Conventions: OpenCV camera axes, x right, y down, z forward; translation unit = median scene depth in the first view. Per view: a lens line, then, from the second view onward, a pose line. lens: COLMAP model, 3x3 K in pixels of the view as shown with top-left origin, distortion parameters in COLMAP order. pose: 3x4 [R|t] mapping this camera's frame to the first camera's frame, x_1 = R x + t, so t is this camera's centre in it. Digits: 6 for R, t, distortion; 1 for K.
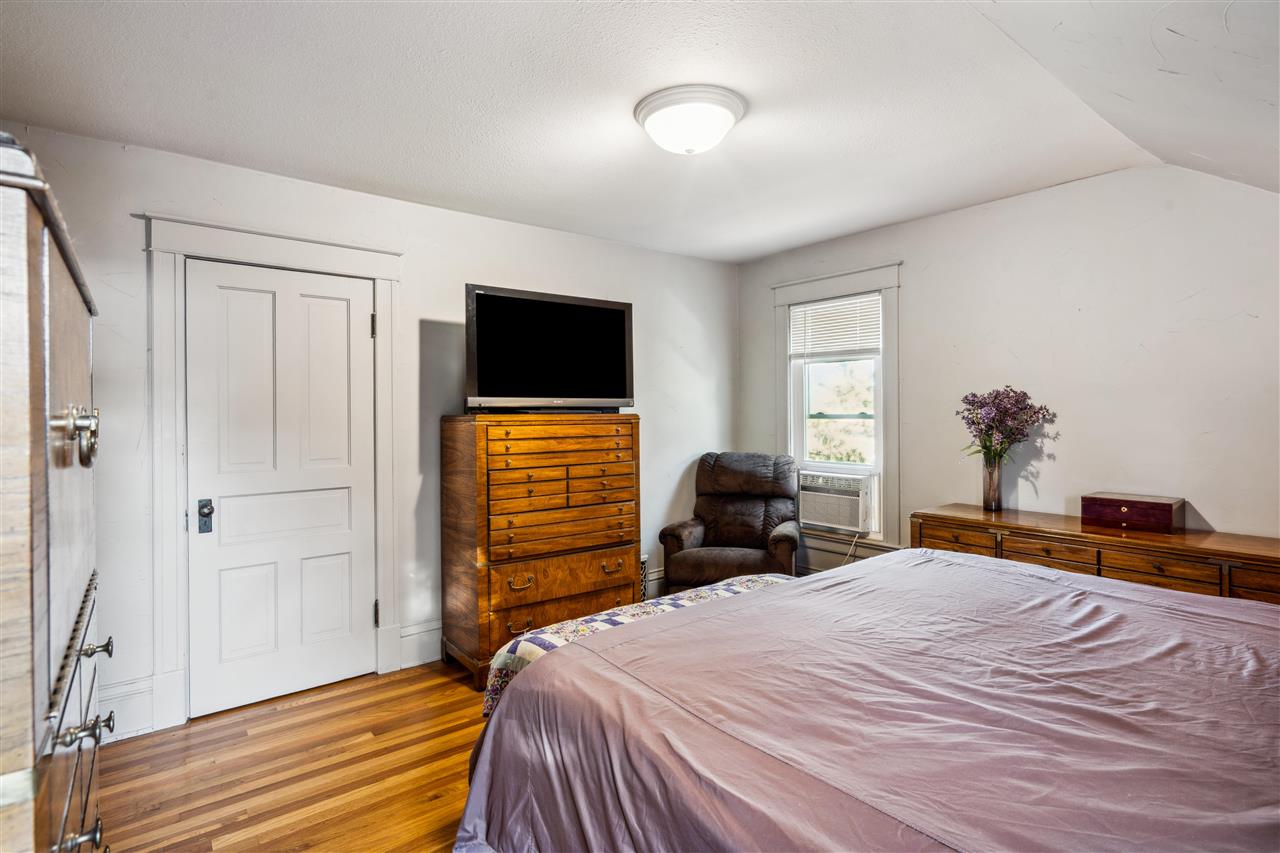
lens RADIAL K [[650.6, 0, 640.0], [0, 650.6, 426.5], [0, 0, 1]] dist [0.000681, -0.000066]
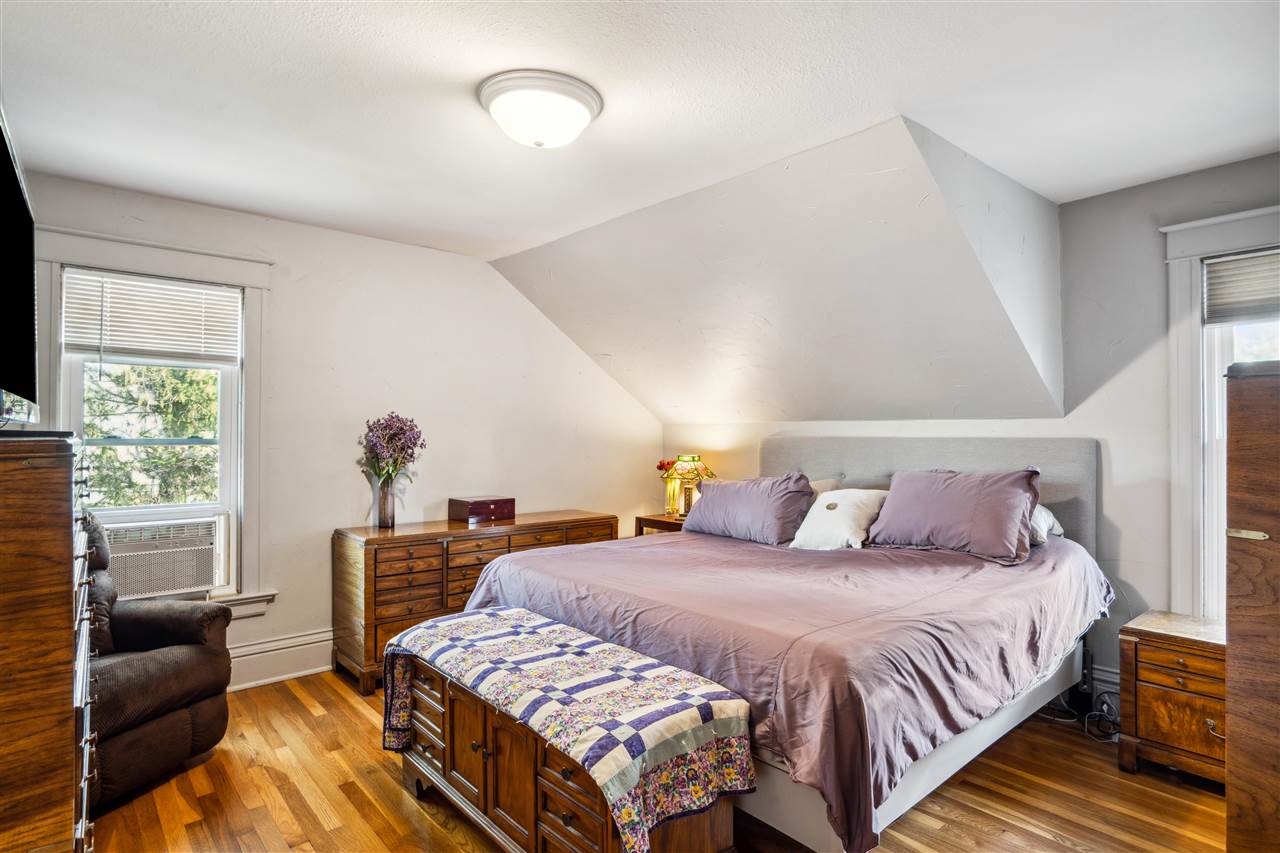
lens RADIAL K [[682.6, 0, 640.0], [0, 682.6, 426.5], [0, 0, 1]] dist [0.000185, 0.000093]
pose [[-0.054646, 0.018376, 0.998337, -0.577653], [0.019878, 0.999653, -0.017312, -0.009376], [-0.998308, 0.018899, -0.054993, 0.606501]]
